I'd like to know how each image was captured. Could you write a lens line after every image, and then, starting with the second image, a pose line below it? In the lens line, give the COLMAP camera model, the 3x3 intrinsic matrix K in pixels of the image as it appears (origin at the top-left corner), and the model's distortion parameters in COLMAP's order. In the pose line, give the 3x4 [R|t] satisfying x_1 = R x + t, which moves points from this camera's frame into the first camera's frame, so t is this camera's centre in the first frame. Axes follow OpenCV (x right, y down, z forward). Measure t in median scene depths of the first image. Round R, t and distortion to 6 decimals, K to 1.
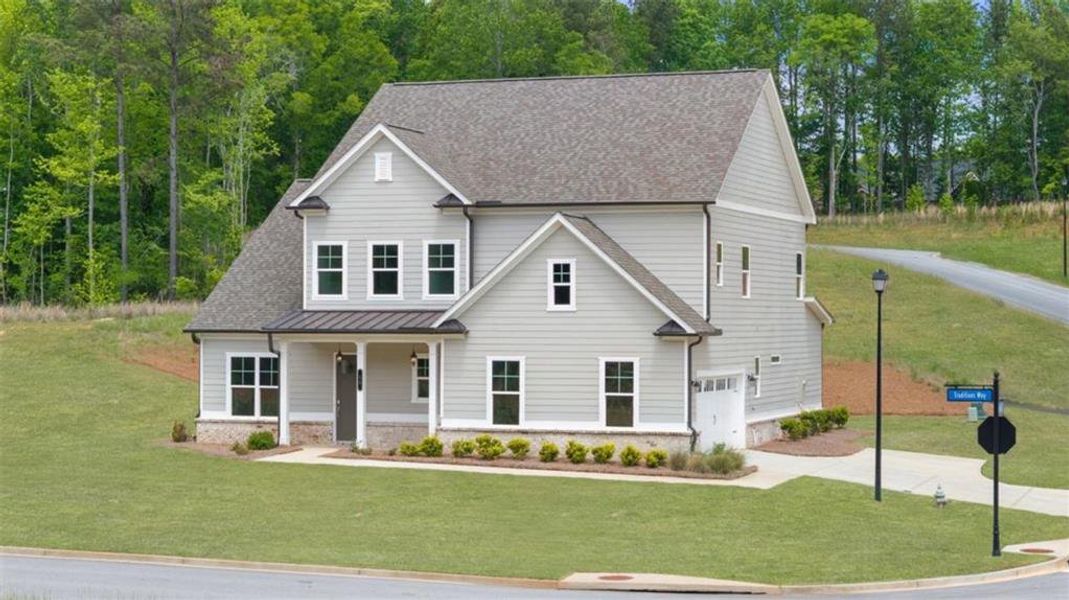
lens RADIAL K [[2062.3, 0, 534.5], [0, 2062.3, 300.0], [0, 0, 1]] dist [-0.042223, -0.043061]
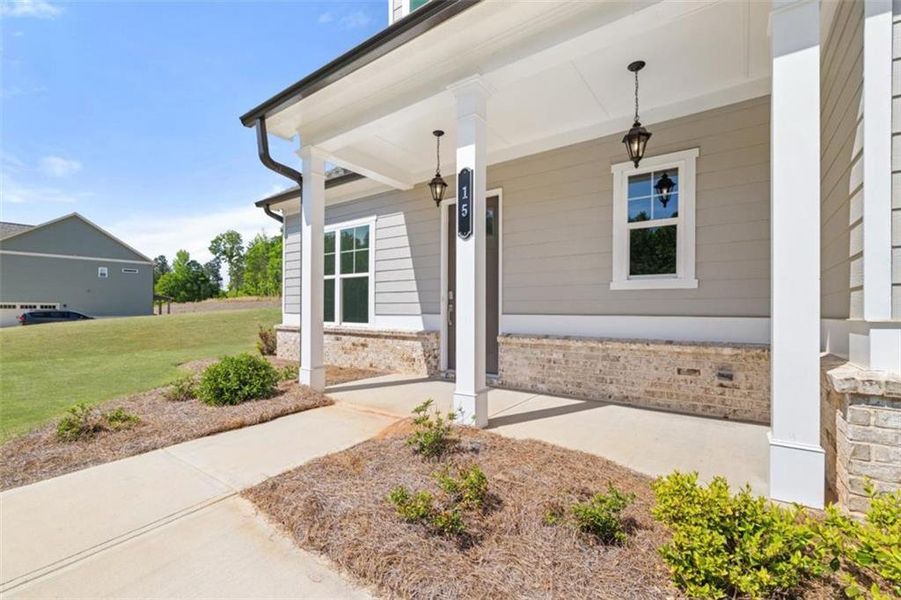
lens RADIAL K [[390.7, 0, 447.0], [0, 390.7, 302.7], [0, 0, 1]] dist [-0.002883, -0.000225]
pose [[0.960633, -0.005371, -0.277768, -0.069958], [0.004266, 0.999980, -0.004584, 0.053036], [0.277787, 0.003219, 0.960637, 0.927800]]
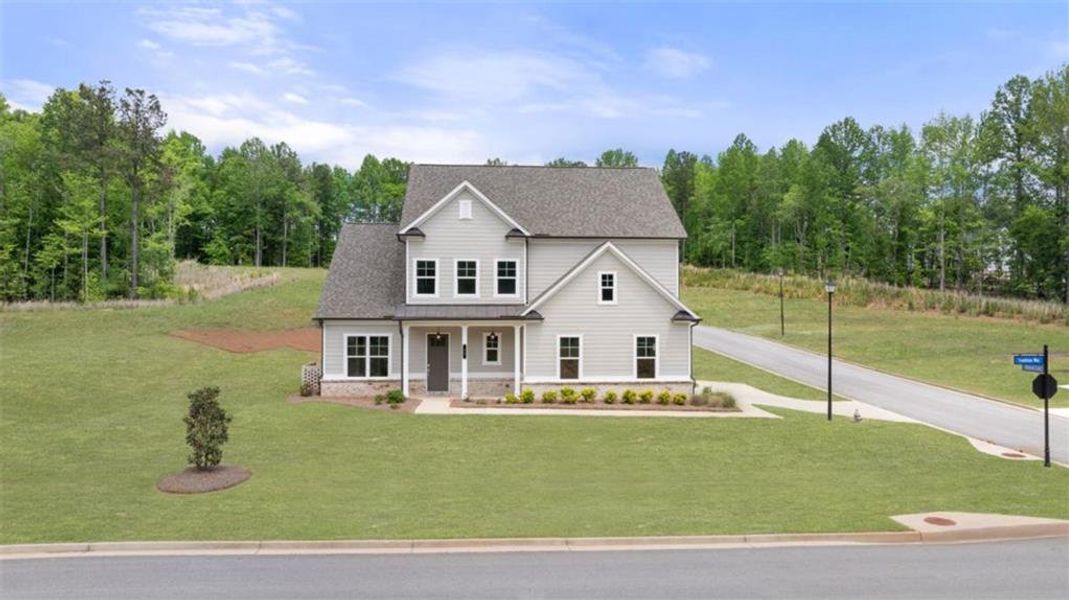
lens RADIAL K [[747.6, 0, 534.5], [0, 747.6, 300.0], [0, 0, 1]] dist [-0.008385, -0.002782]
pose [[0.912983, 0.002413, 0.407990, -0.253583], [-0.001755, 0.999996, -0.001988, 0.002766], [-0.407993, 0.001099, 0.912984, 0.485251]]
